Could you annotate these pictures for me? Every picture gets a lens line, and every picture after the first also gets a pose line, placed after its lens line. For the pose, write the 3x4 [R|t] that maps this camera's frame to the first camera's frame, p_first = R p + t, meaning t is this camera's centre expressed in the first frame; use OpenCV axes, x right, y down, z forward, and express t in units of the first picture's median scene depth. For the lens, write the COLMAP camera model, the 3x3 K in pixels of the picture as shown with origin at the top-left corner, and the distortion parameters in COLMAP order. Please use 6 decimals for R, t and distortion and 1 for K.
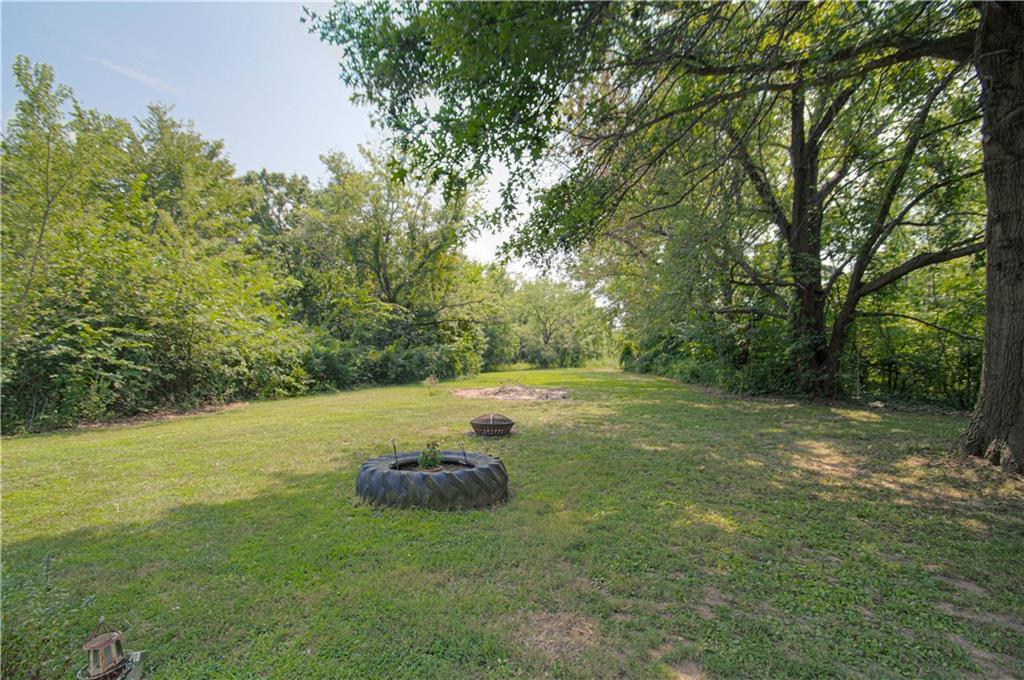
lens RADIAL K [[444.1, 0, 507.7], [0, 444.1, 343.9], [0, 0, 1]] dist [0.009079, -0.014044]
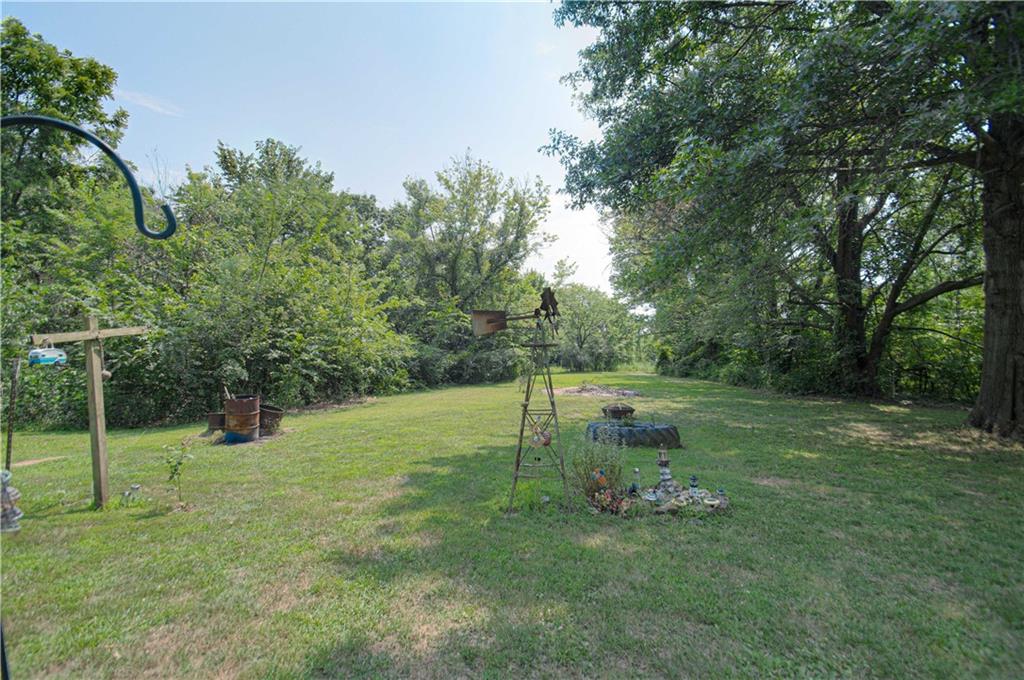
lens RADIAL K [[444.1, 0, 507.7], [0, 444.1, 343.9], [0, 0, 1]] dist [0.009079, -0.014044]
pose [[0.999190, 0.006539, -0.039718, -0.135266], [-0.006871, 0.999943, -0.008222, -0.003885], [0.039662, 0.008488, 0.999177, -0.158007]]
